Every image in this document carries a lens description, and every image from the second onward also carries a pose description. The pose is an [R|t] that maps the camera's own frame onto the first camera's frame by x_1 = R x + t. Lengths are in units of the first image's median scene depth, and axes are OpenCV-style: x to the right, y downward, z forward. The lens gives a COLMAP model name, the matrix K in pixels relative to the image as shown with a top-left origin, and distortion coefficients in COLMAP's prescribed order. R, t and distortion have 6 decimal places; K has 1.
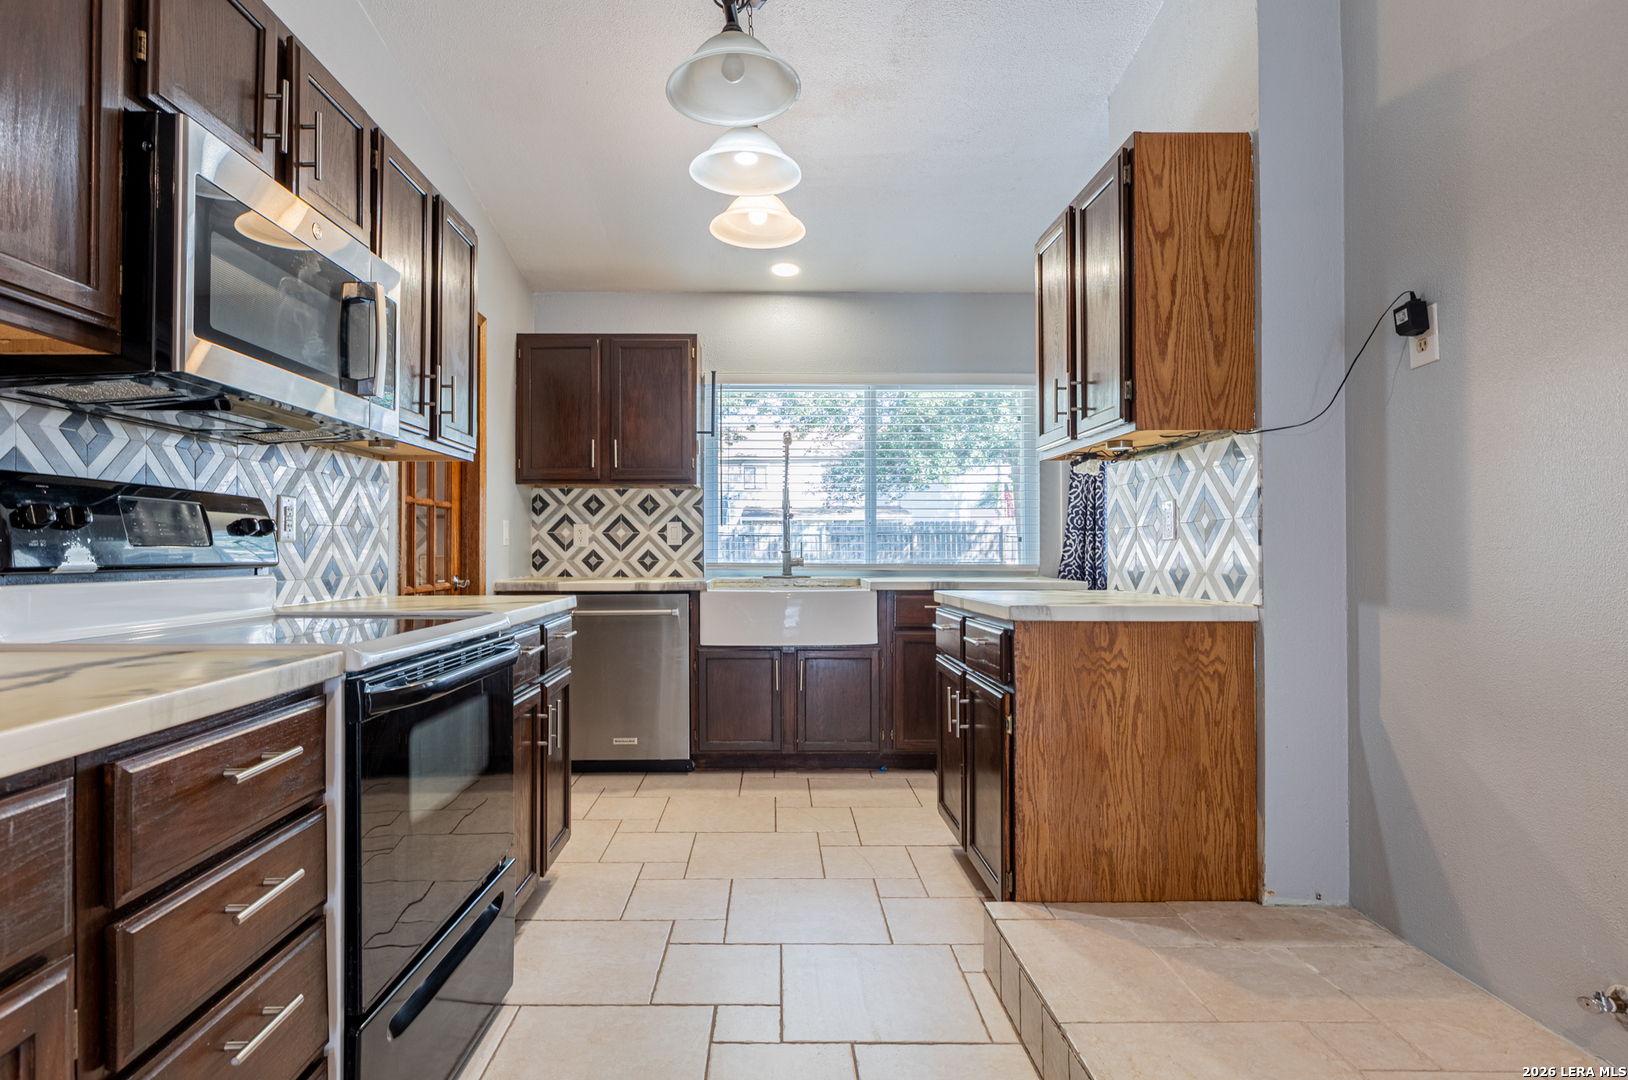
lens RADIAL K [[861.0, 0, 766.0], [0, 861.0, 536.6], [0, 0, 1]] dist [0.002825, 0.000065]
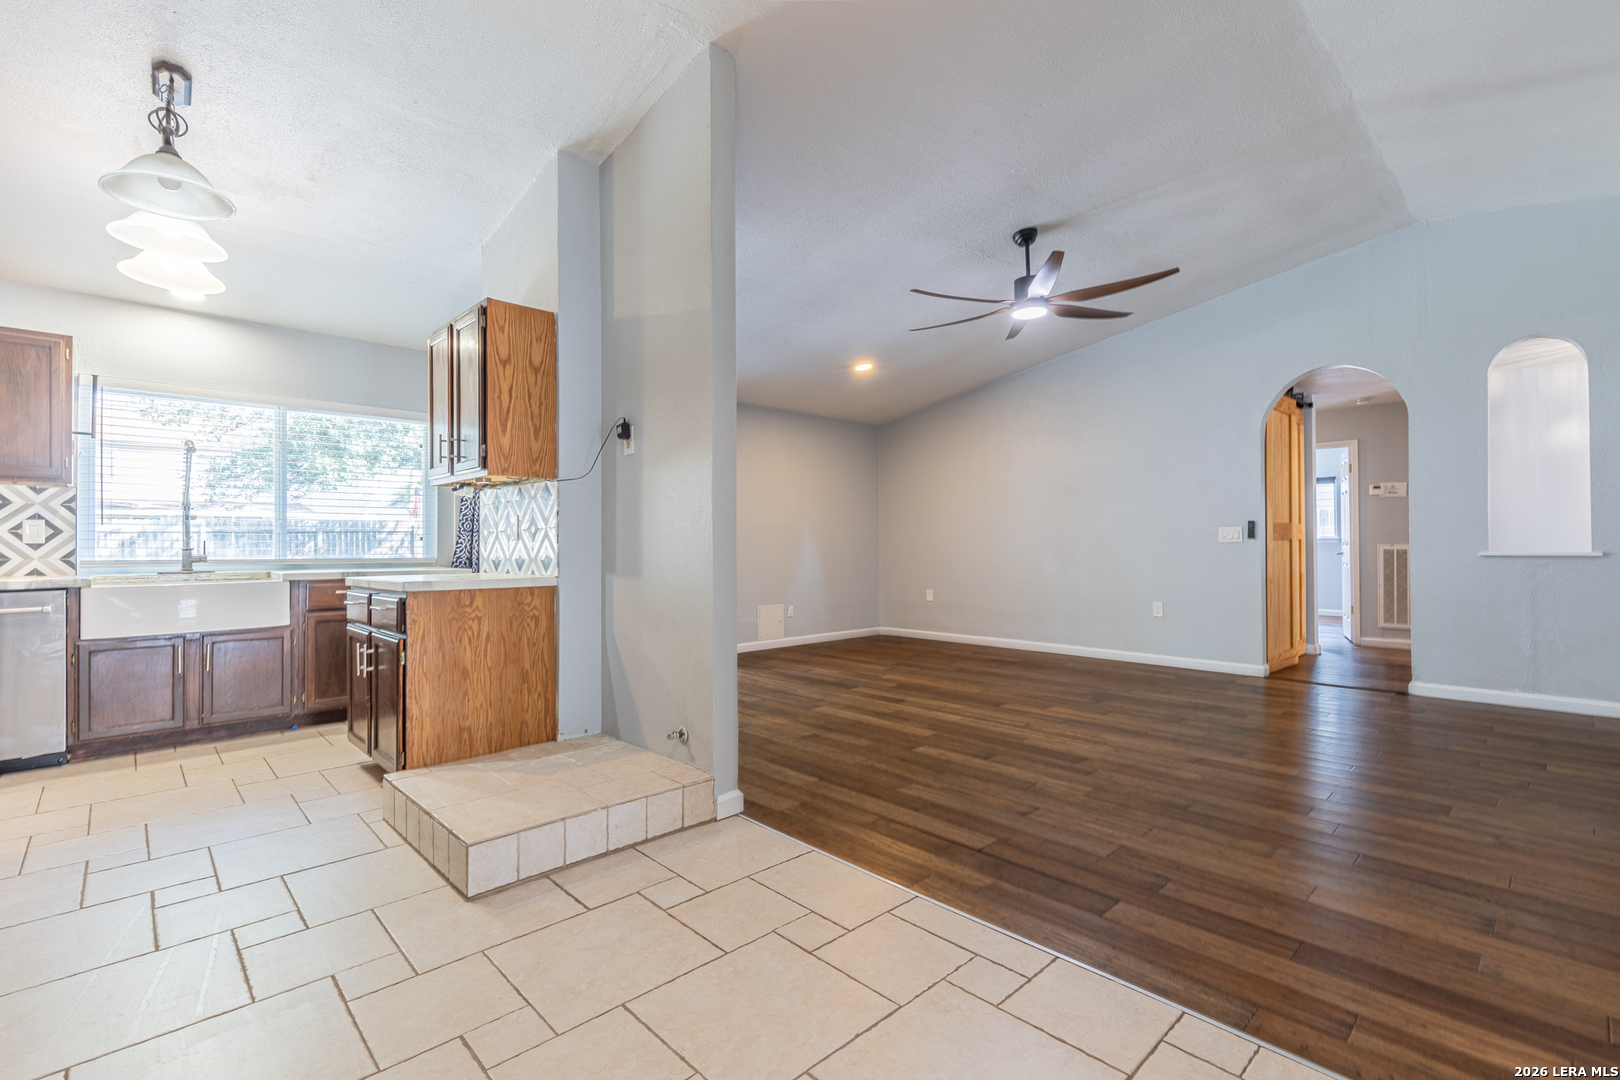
lens RADIAL K [[732.7, 0, 820.1], [0, 732.7, 538.4], [0, 0, 1]] dist [0.004324, 0.000063]
pose [[0.717042, 0.003308, 0.697023, -0.056550], [-0.006287, 0.999979, 0.001722, -0.003471], [-0.697002, -0.005617, 0.717047, -0.264124]]
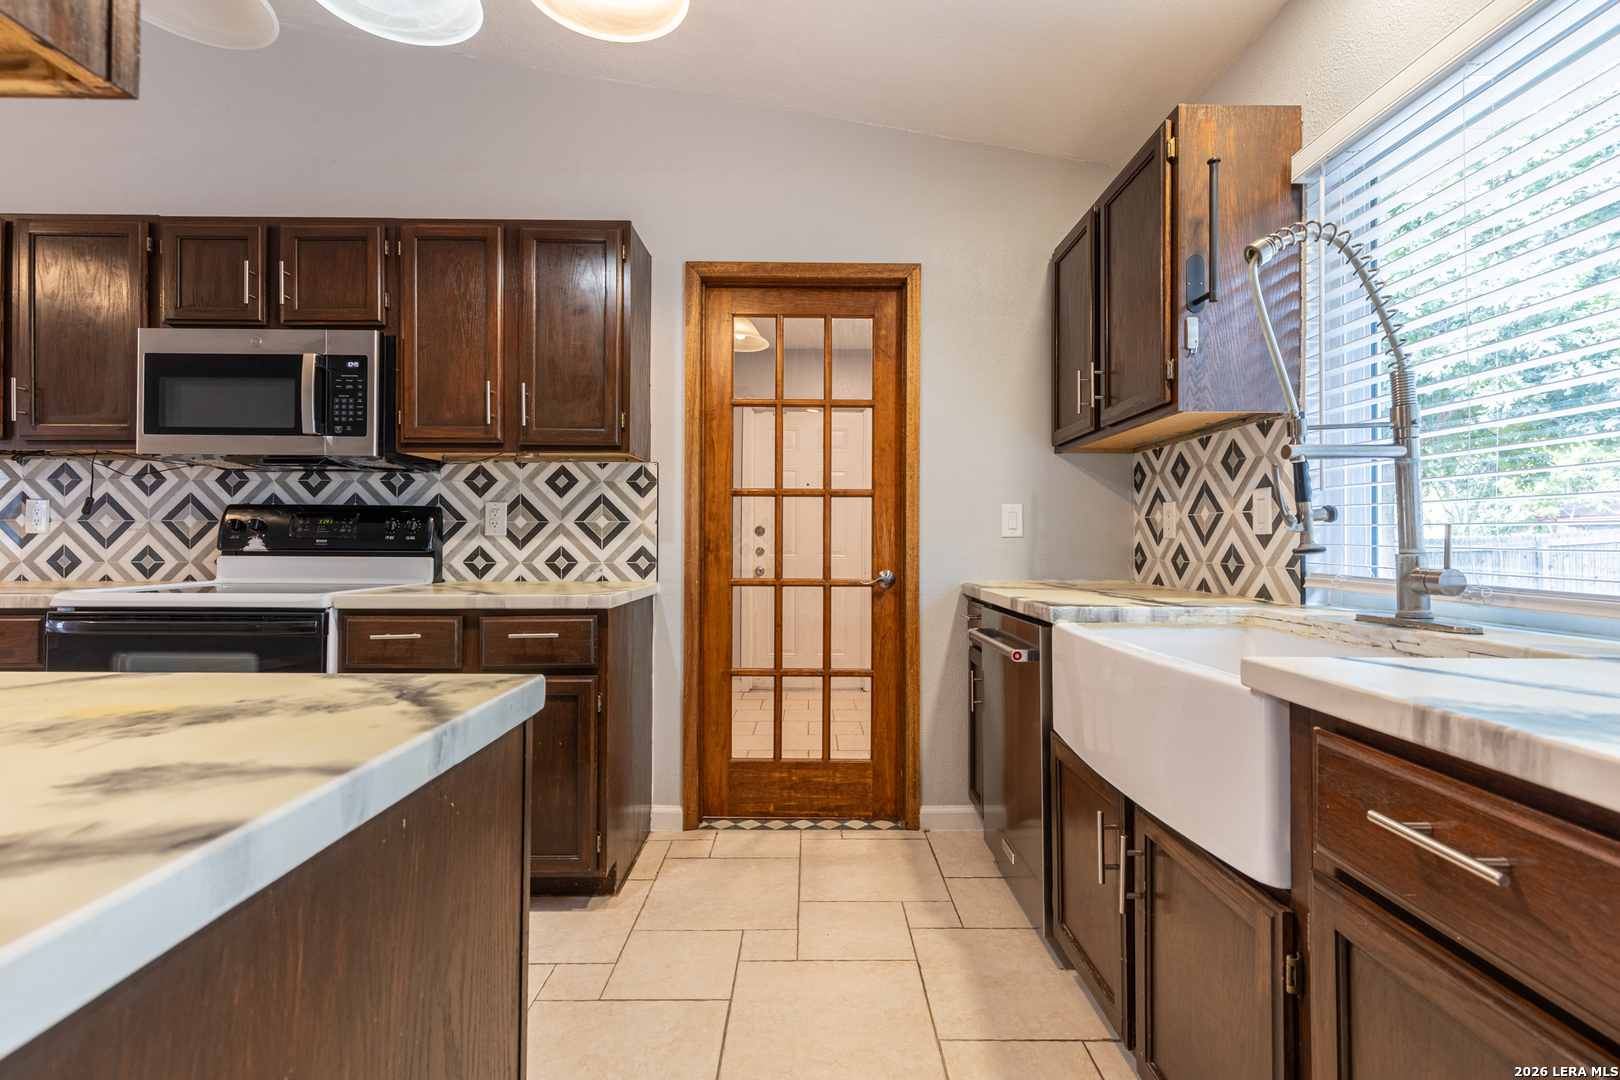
lens RADIAL K [[707.4, 0, 810.0], [0, 707.4, 540.0], [0, 0, 1]] dist [0.001067, 0.000005]
pose [[0.021572, 0.000105, -0.999767, 0.342122], [0.012042, 0.999927, 0.000365, 0.011265], [0.999695, -0.012047, 0.021570, 0.846848]]
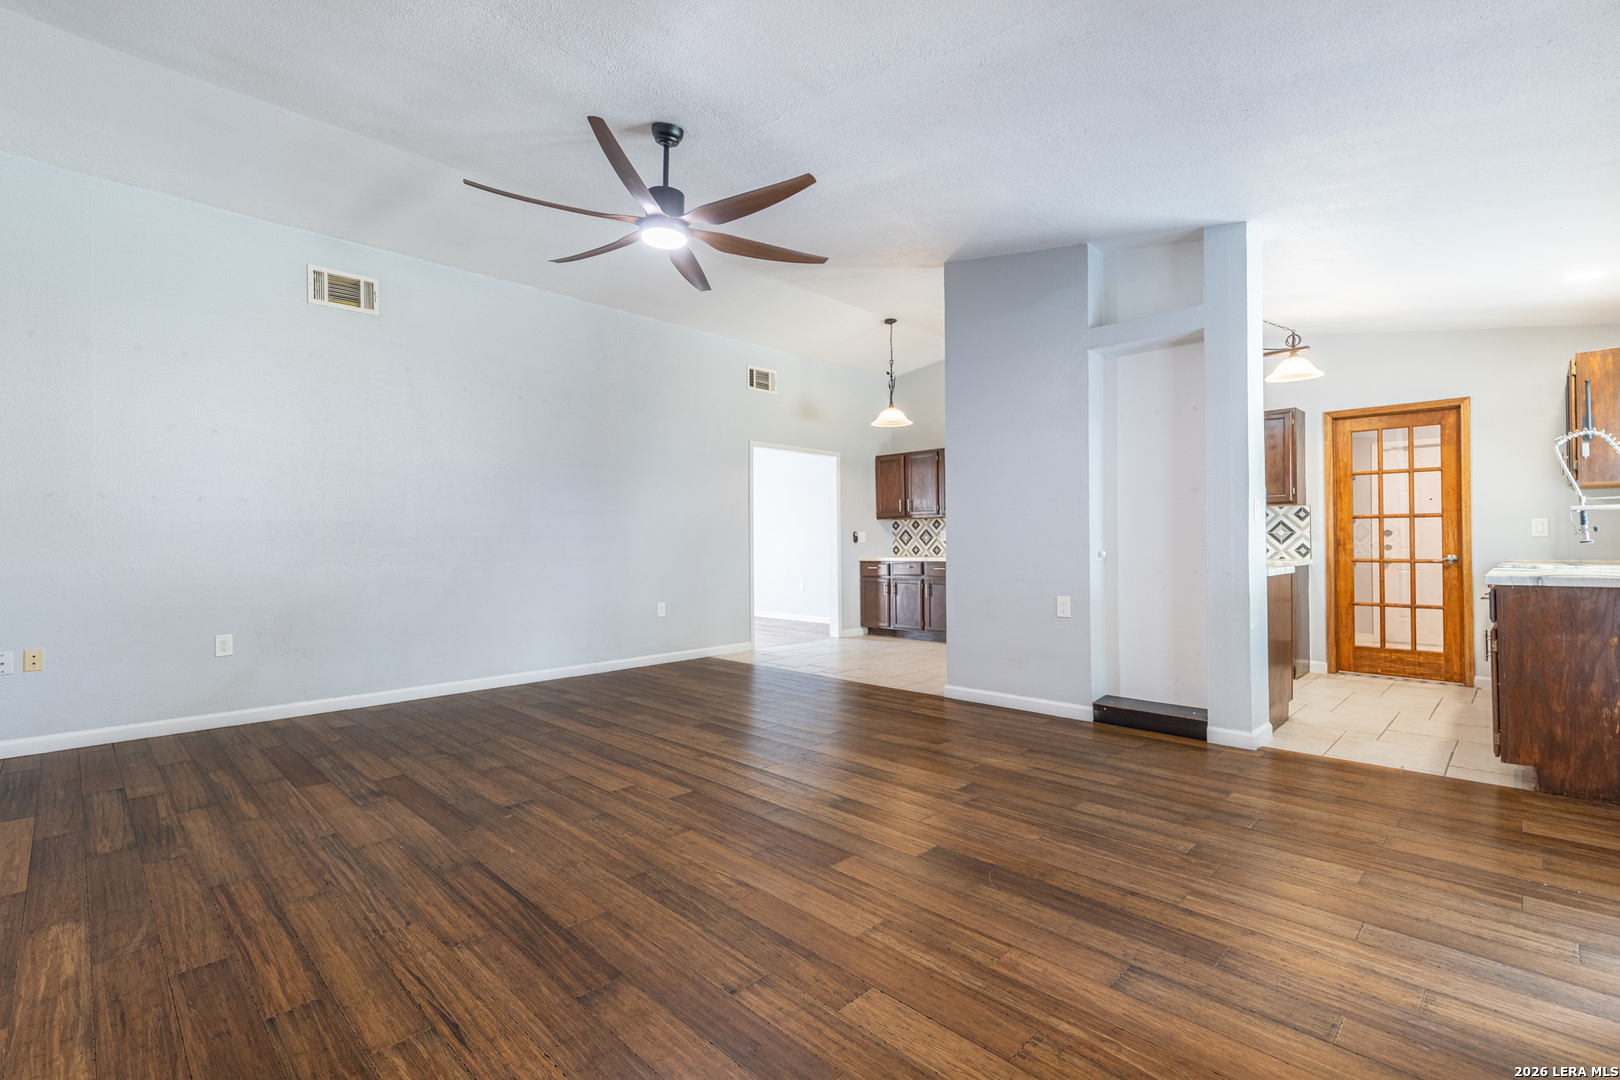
lens RADIAL K [[727.1, 0, 809.7], [0, 727.1, 535.1], [0, 0, 1]] dist [0.002122, -0.000070]
pose [[-0.702324, -0.001114, -0.711856, 1.462075], [0.019272, 0.999602, -0.020578, 0.010074], [0.711596, -0.028172, -0.702024, 1.035791]]
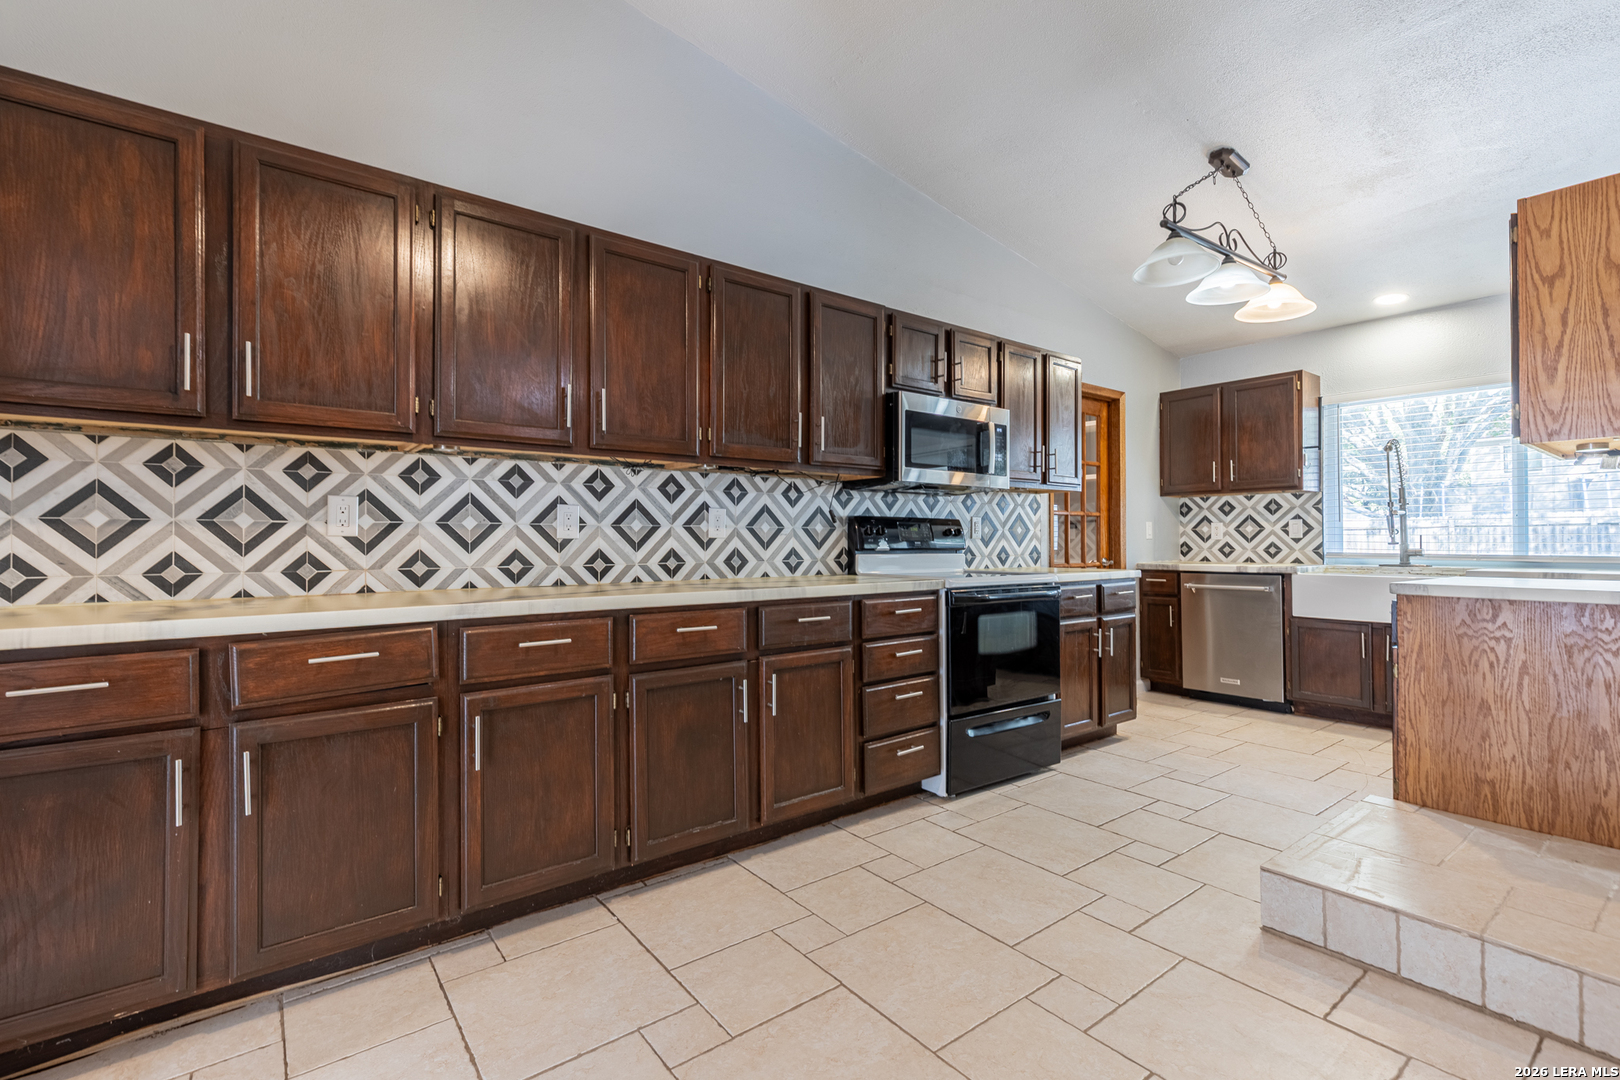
lens RADIAL K [[727.1, 0, 809.7], [0, 727.1, 535.1], [0, 0, 1]] dist [0.002122, -0.000070]
pose [[0.611618, -0.008375, -0.791109, 0.345307], [0.013642, 0.999907, -0.000038, -0.004556], [0.791036, -0.010769, 0.611675, -0.237333]]
